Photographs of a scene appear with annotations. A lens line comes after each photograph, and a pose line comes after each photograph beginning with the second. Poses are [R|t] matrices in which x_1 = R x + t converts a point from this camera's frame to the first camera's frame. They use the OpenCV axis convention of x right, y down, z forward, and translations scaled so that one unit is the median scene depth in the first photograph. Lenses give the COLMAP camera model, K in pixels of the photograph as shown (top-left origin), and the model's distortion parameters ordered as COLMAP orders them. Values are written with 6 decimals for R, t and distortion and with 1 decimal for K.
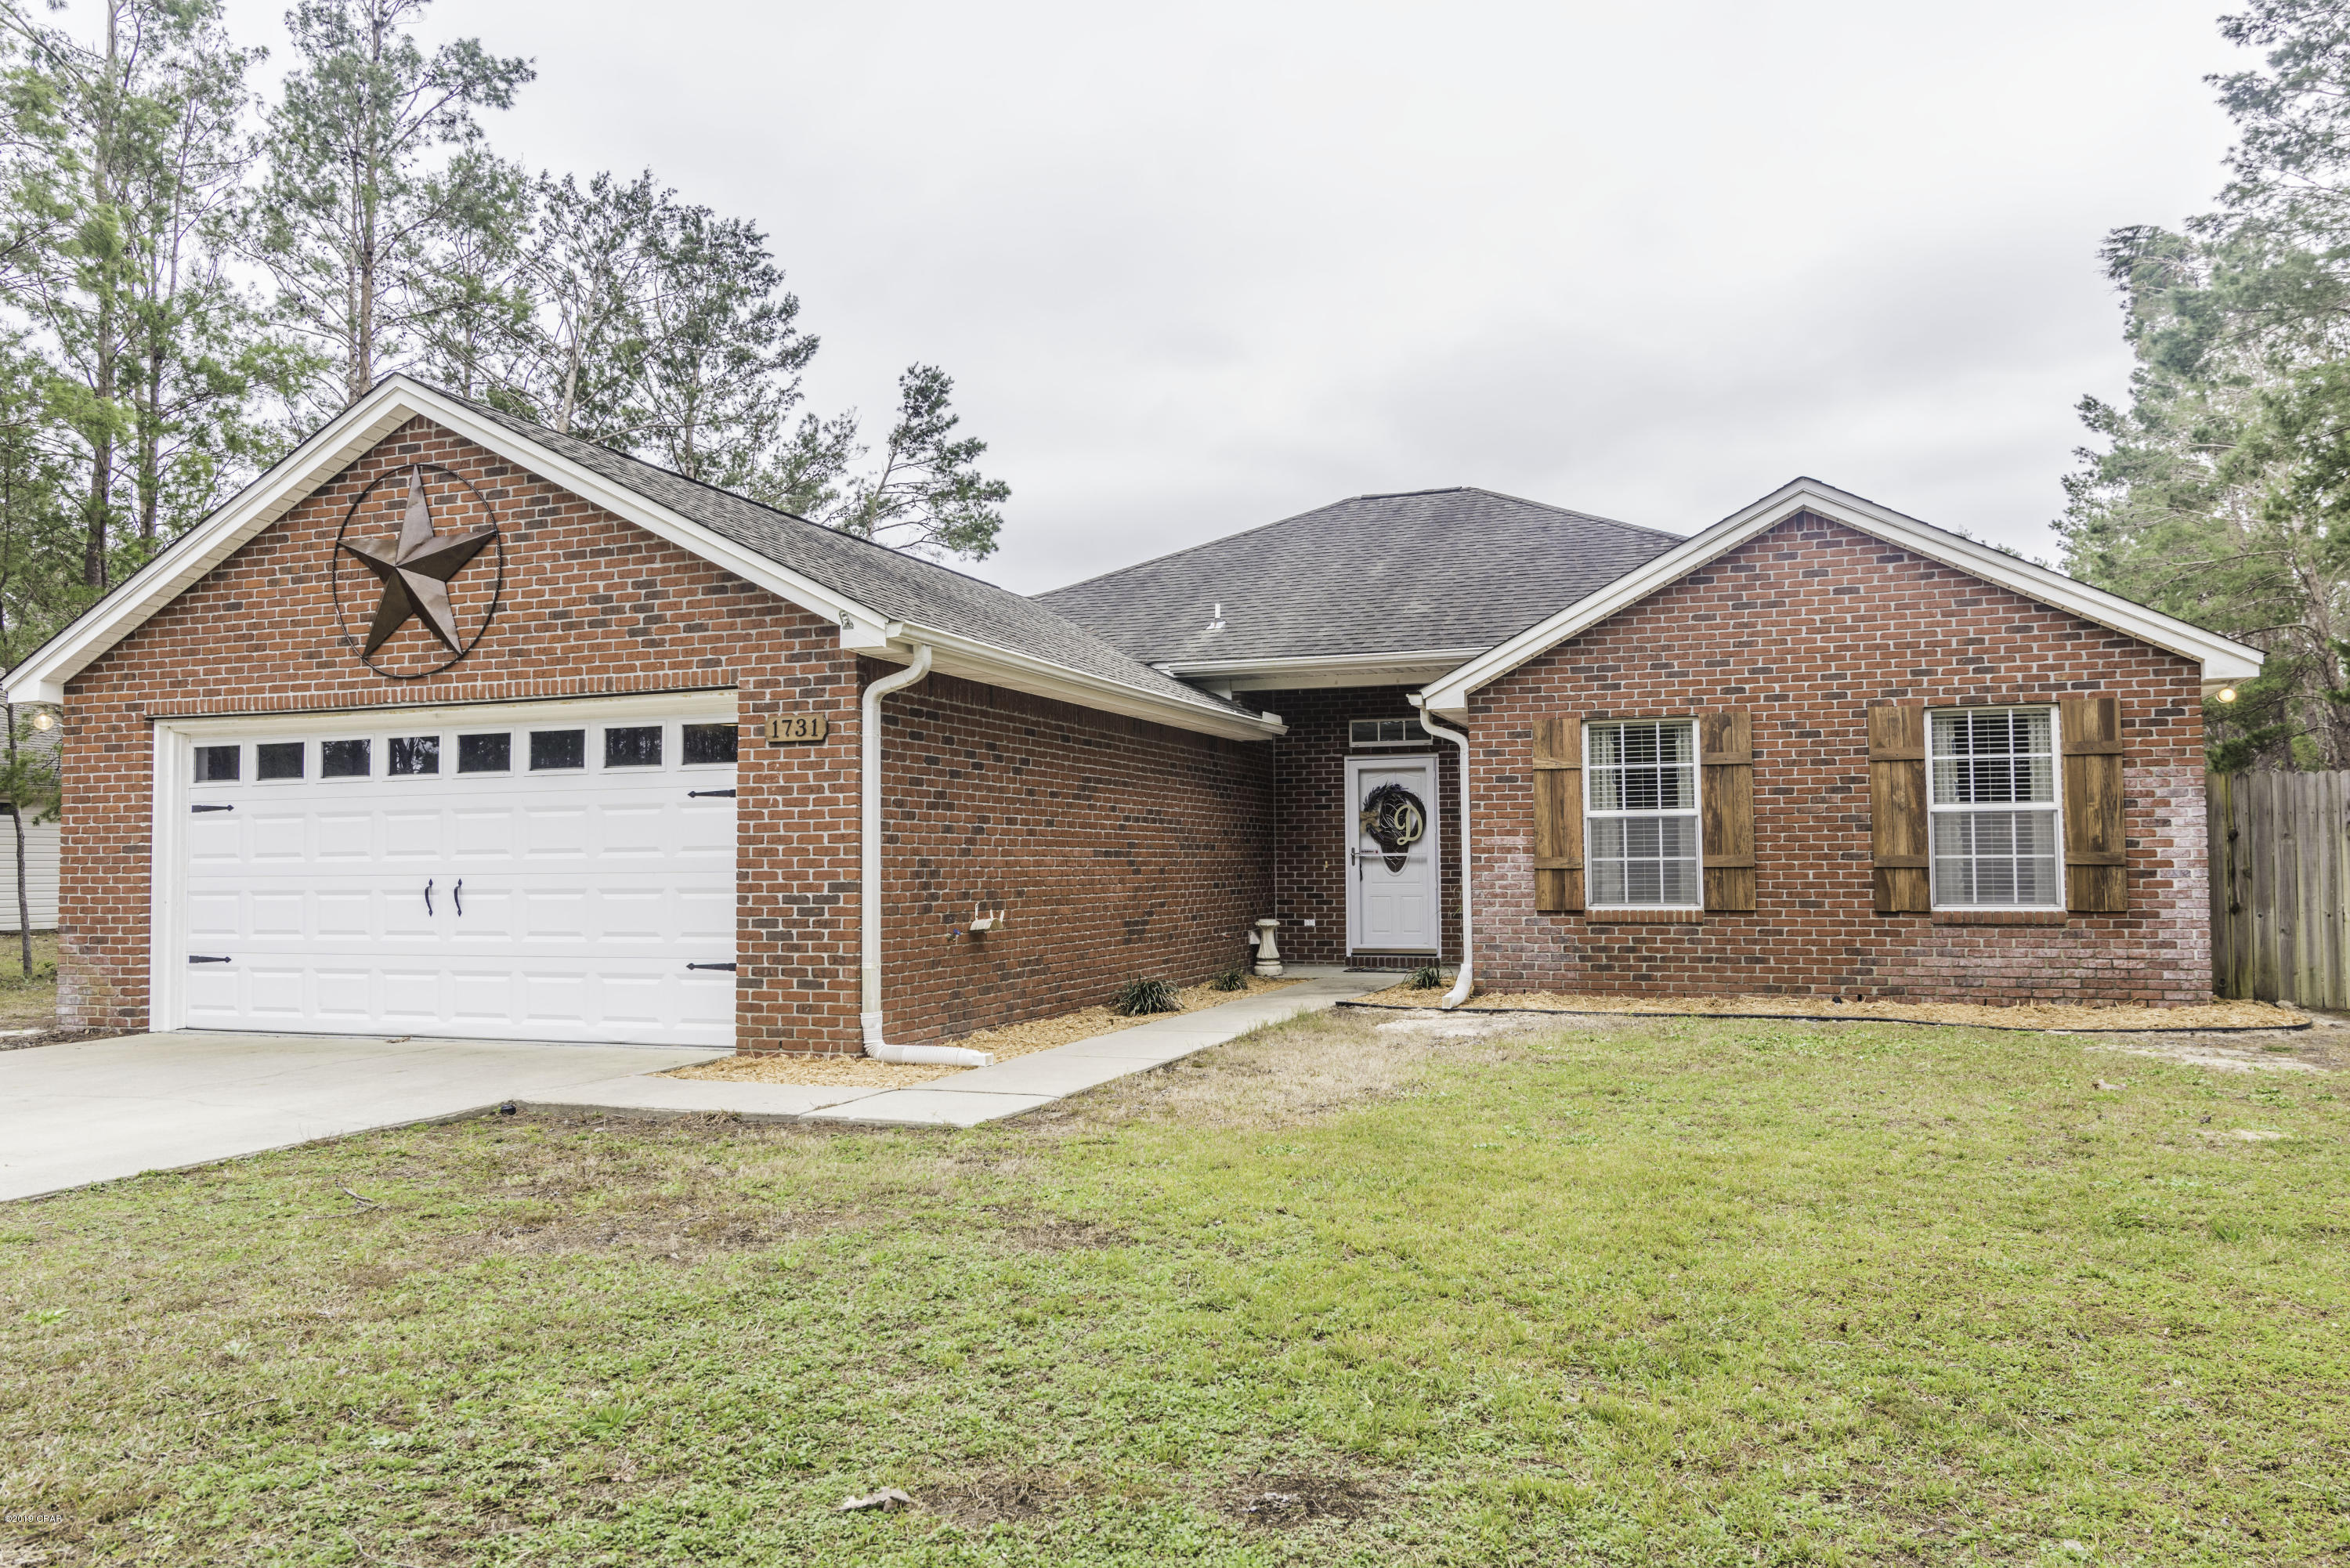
lens RADIAL K [[1703.7, 0, 1173.5], [0, 1703.7, 786.3], [0, 0, 1]] dist [0.004814, -0.003468]
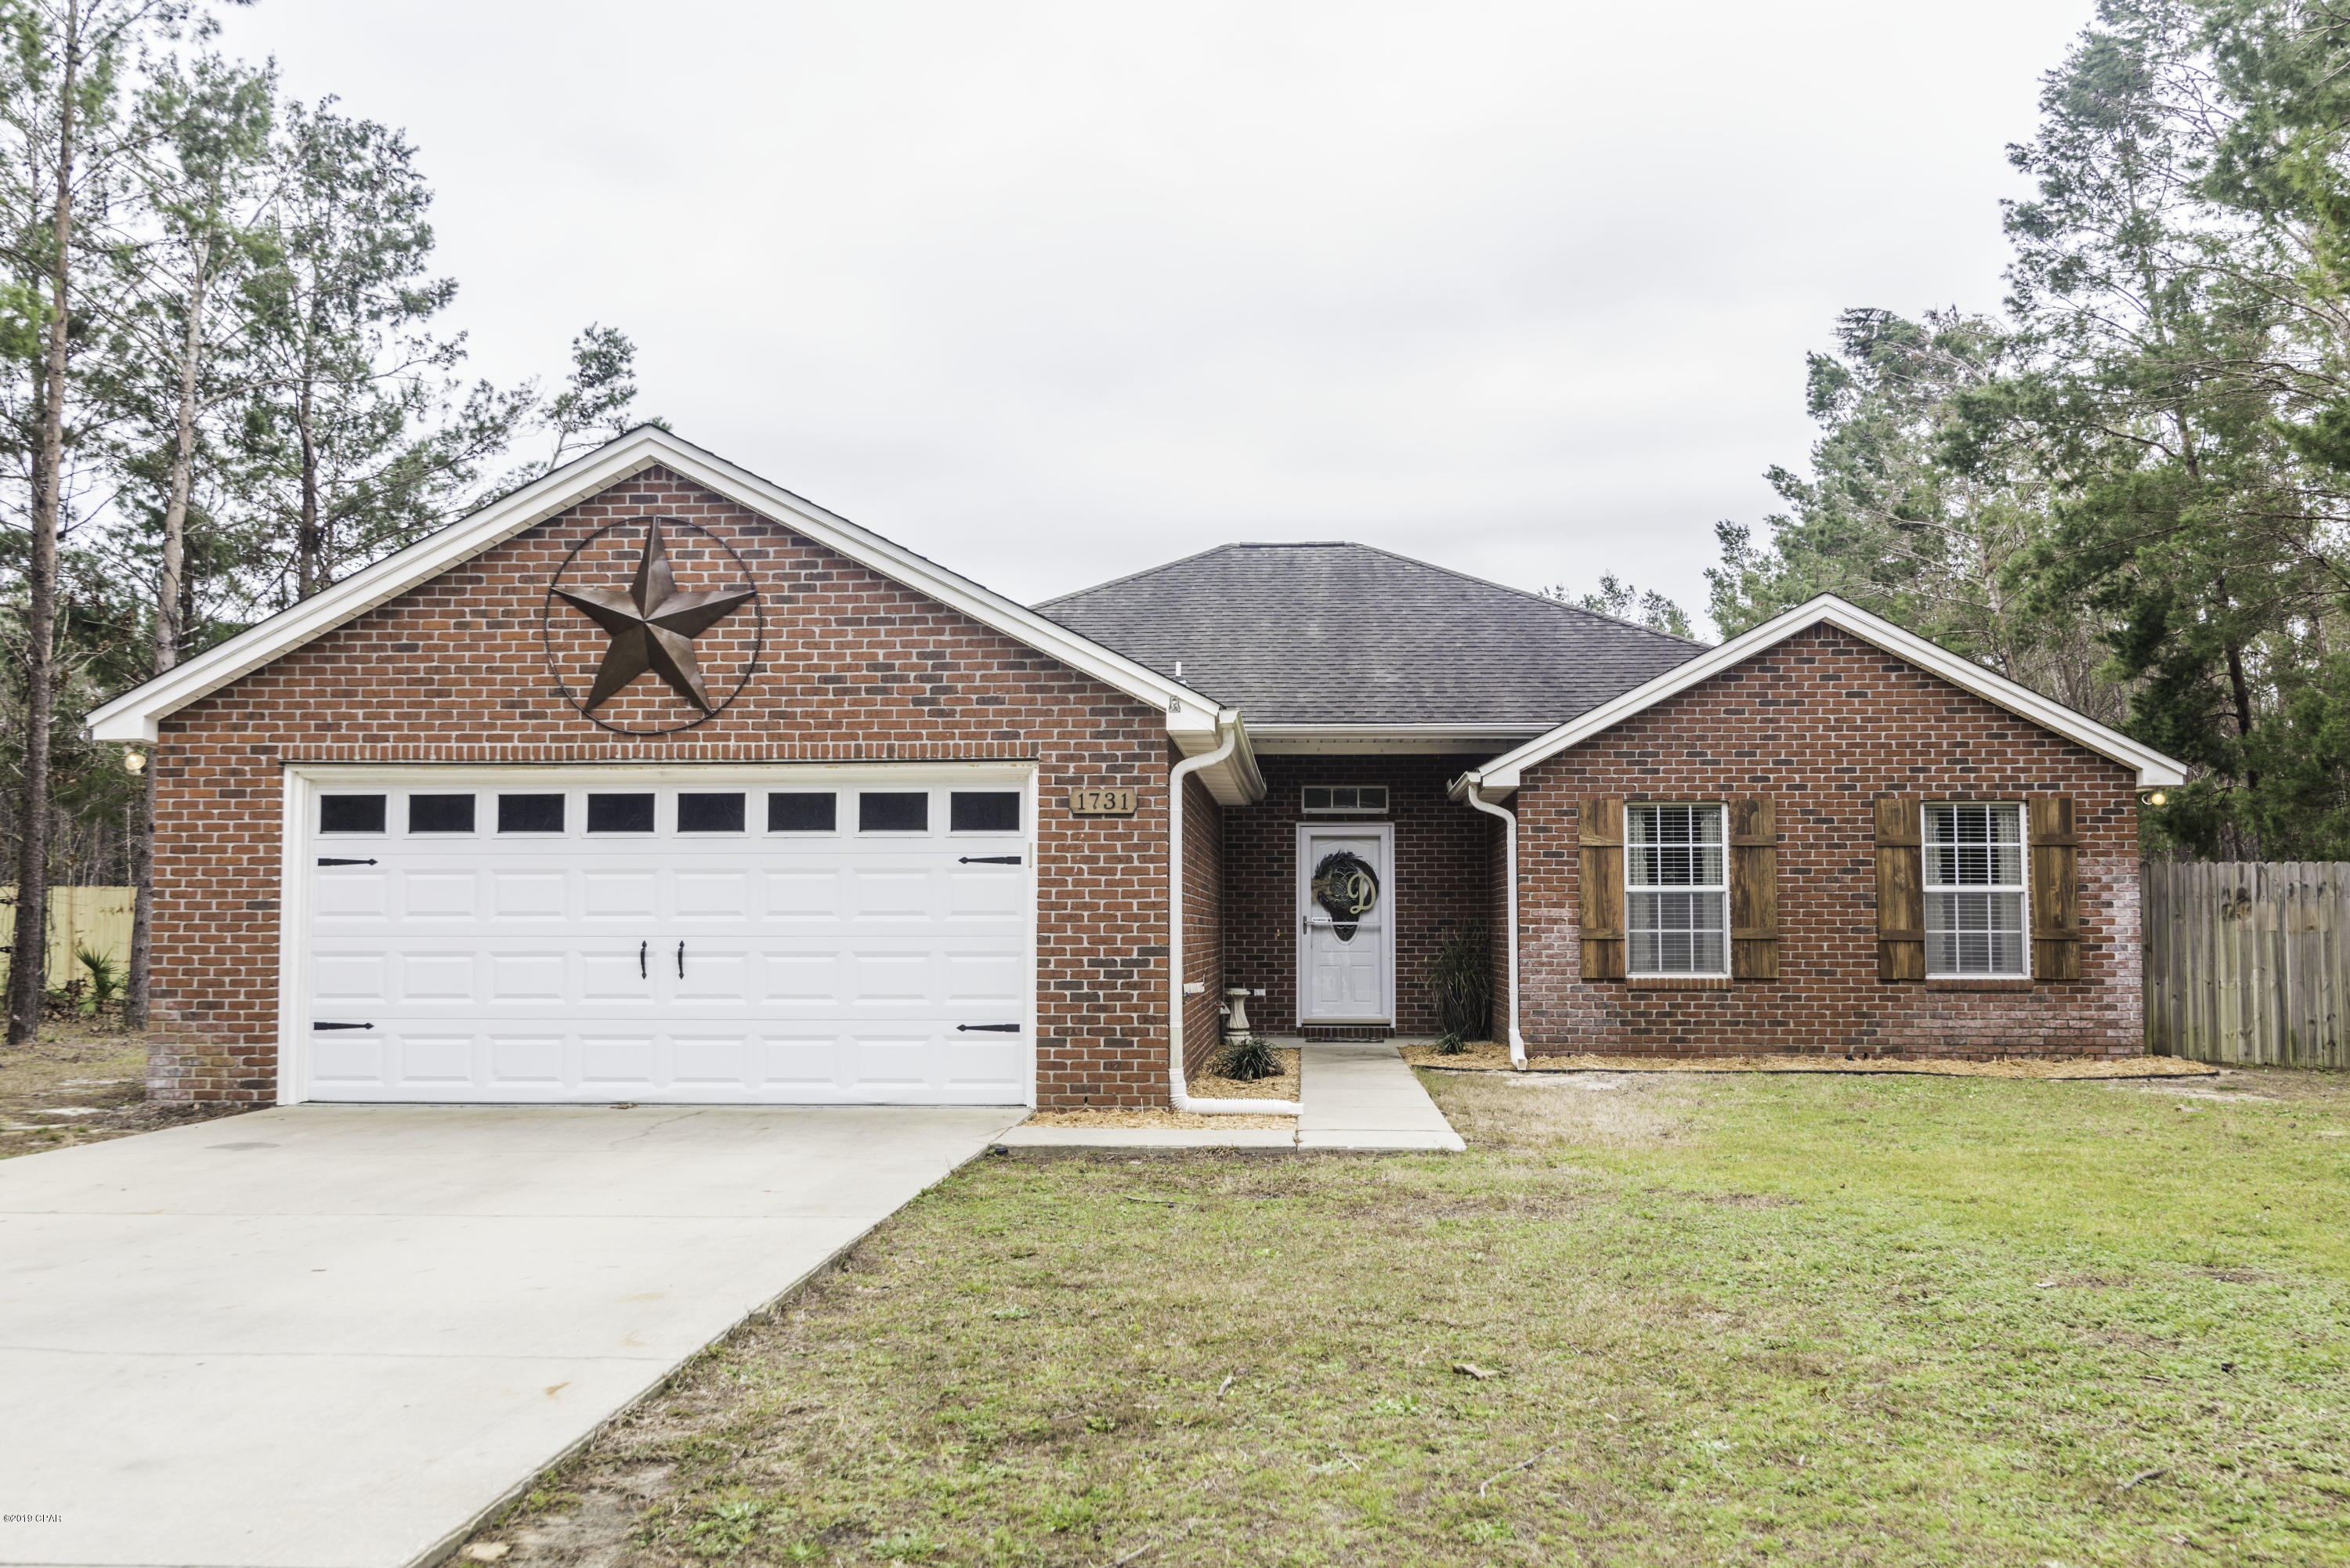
lens RADIAL K [[2201.5, 0, 1177.3], [0, 2201.5, 780.9], [0, 0, 1]] dist [0.001542, 0.000000]
pose [[0.954831, 0.029238, 0.295706, -0.486102], [-0.022605, 0.999411, -0.025826, -0.010271], [-0.296287, 0.017975, 0.954930, -0.269305]]
